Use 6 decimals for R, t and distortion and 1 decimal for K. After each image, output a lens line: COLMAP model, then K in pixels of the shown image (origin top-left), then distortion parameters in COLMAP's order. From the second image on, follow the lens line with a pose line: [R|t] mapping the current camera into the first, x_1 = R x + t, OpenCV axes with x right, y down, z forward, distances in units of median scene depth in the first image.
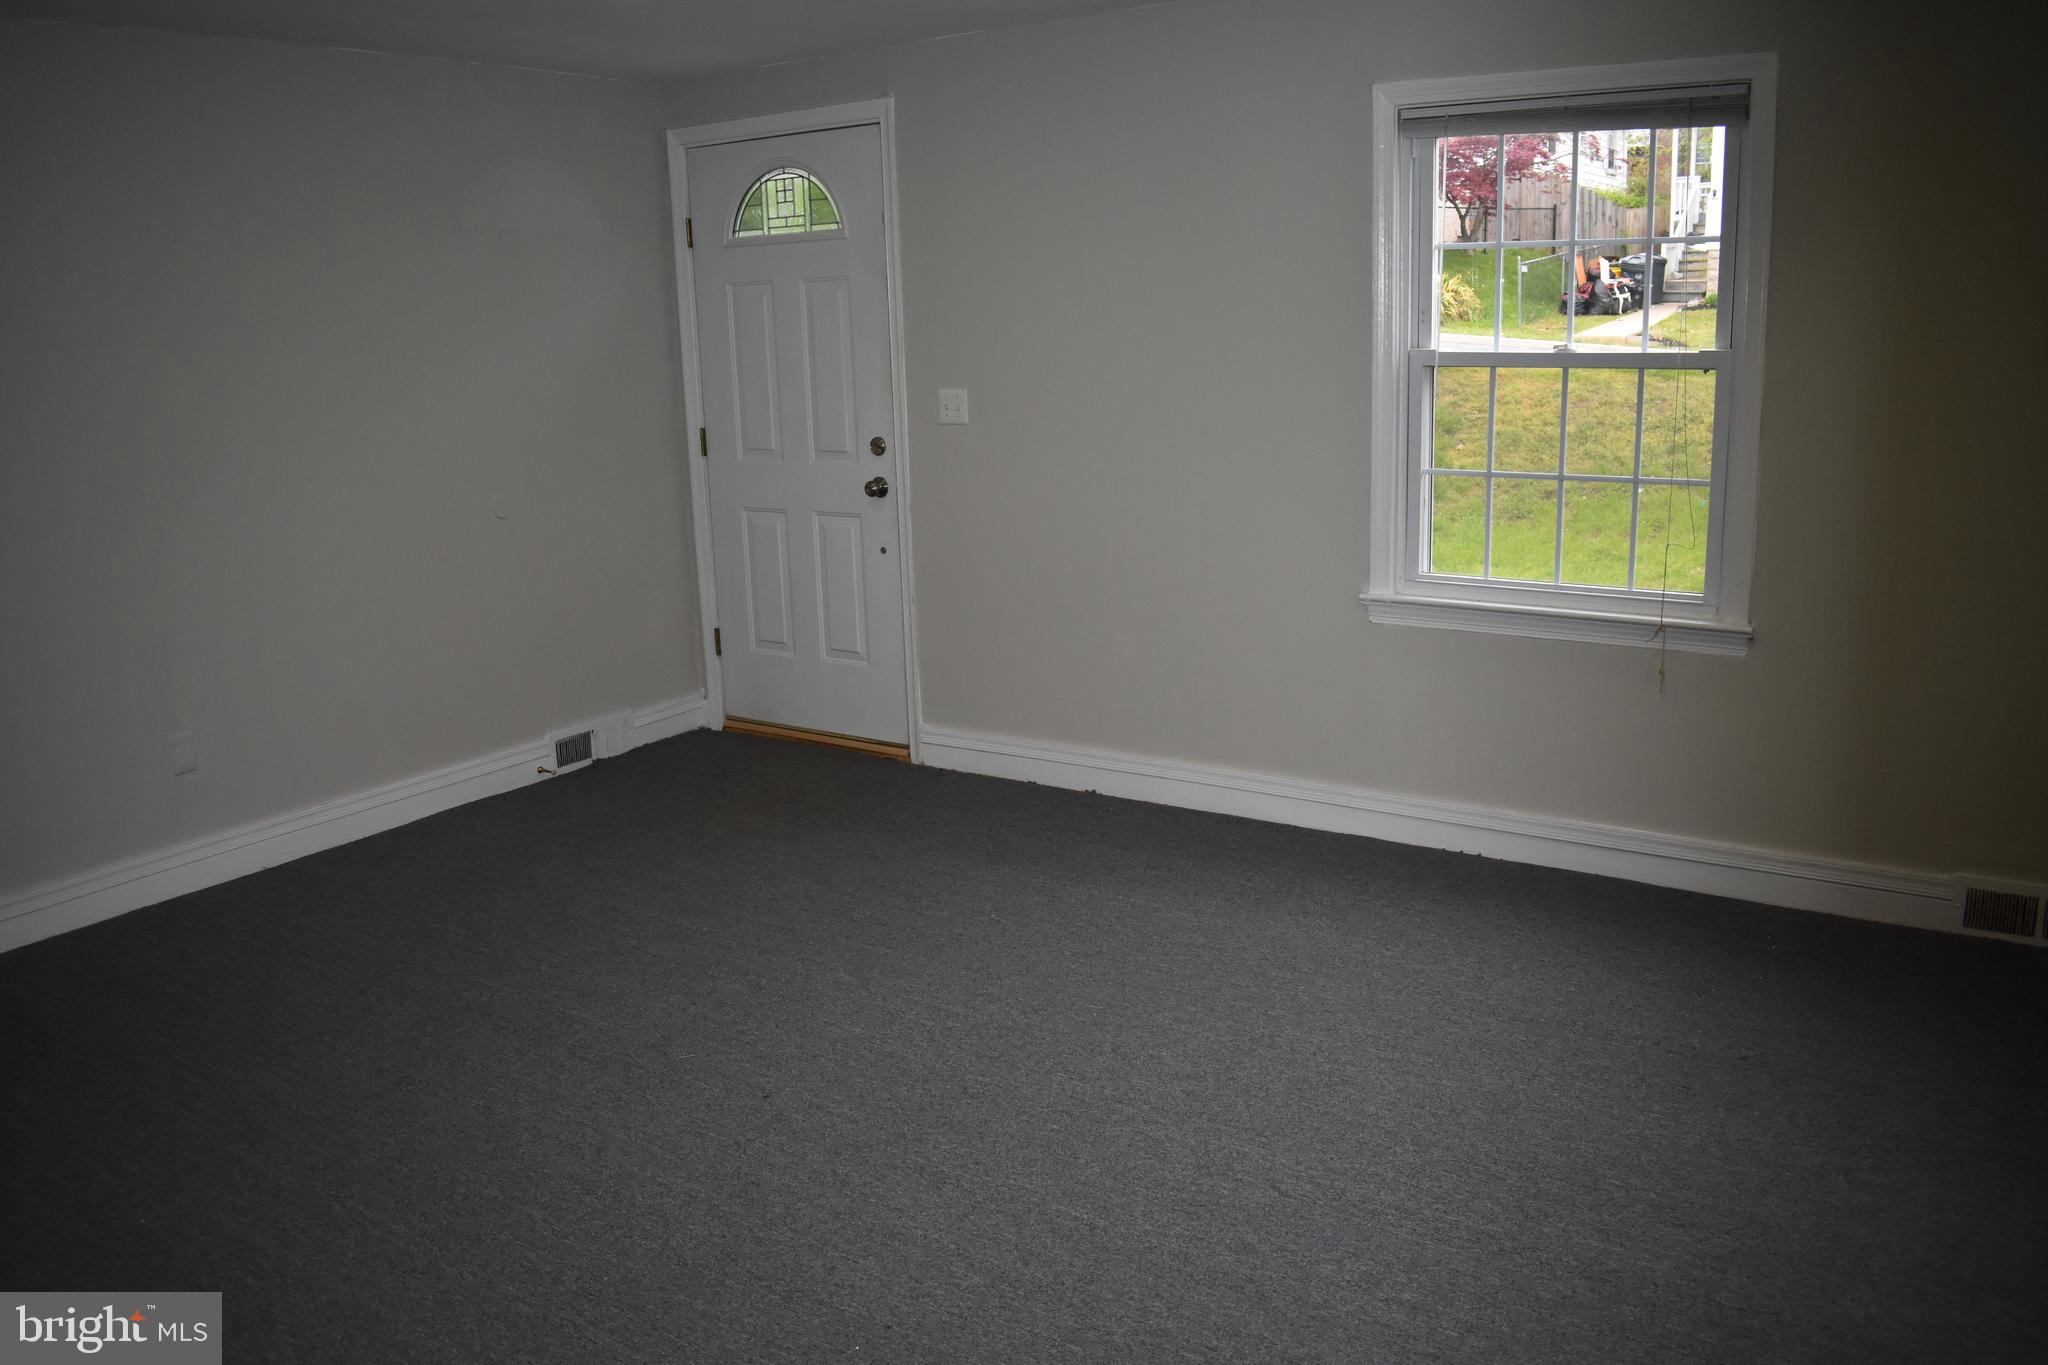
lens RADIAL K [[1586.6, 0, 1032.1], [0, 1586.6, 682.4], [0, 0, 1]] dist [-0.102577, 0.001953]
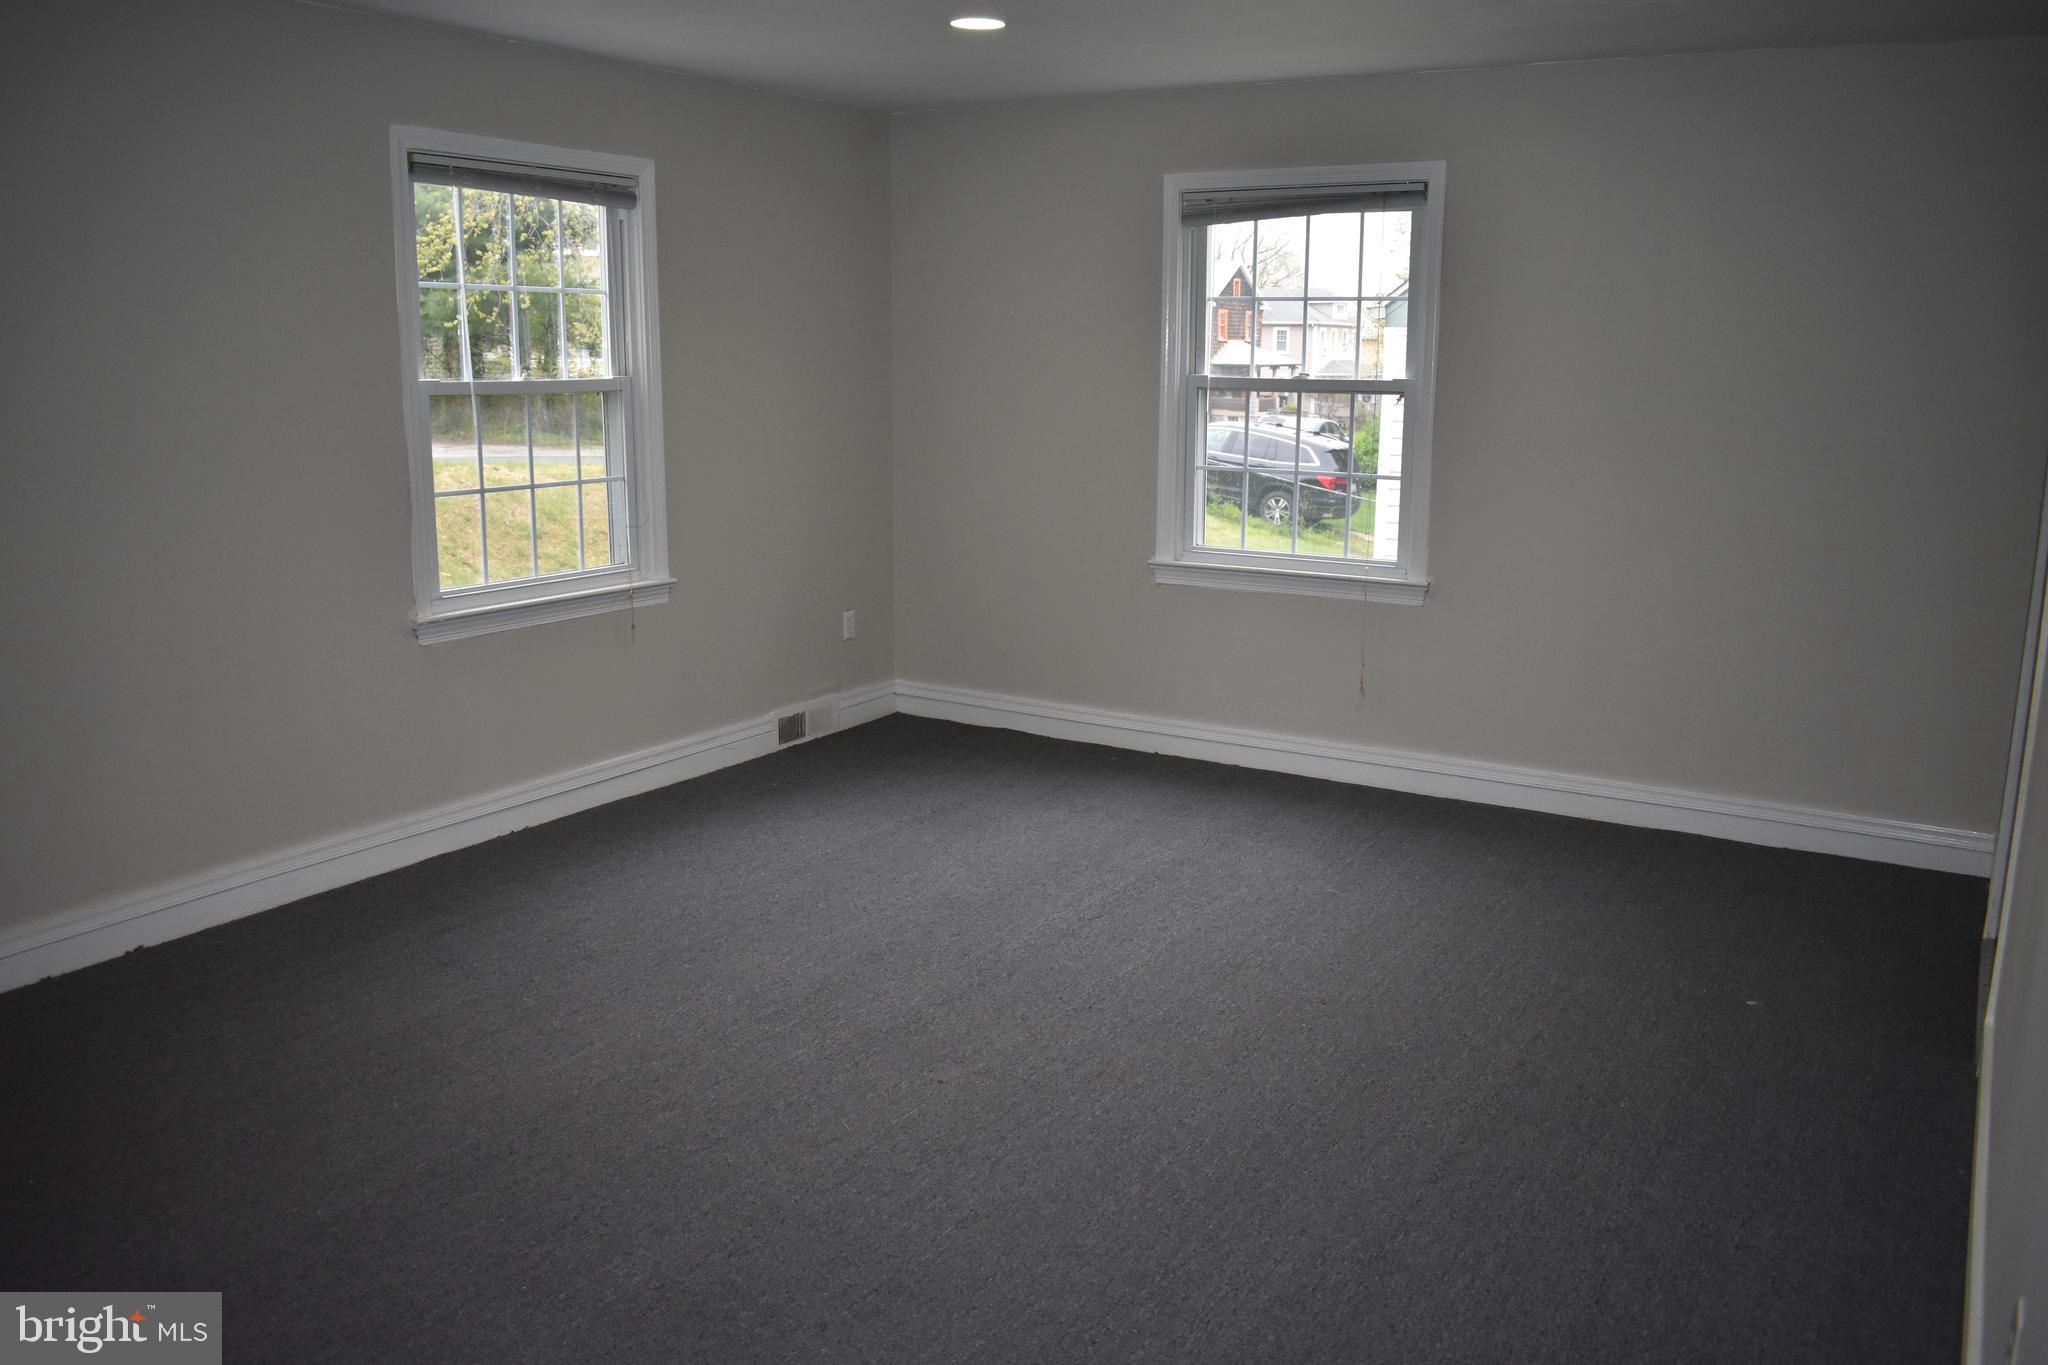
lens RADIAL K [[1586.6, 0, 1032.1], [0, 1586.6, 682.4], [0, 0, 1]] dist [-0.102577, 0.001953]
pose [[-0.030952, -0.182718, 0.982678, -0.811806], [0.216312, 0.958625, 0.185059, -0.119234], [-0.975834, 0.218293, 0.009853, 0.619065]]
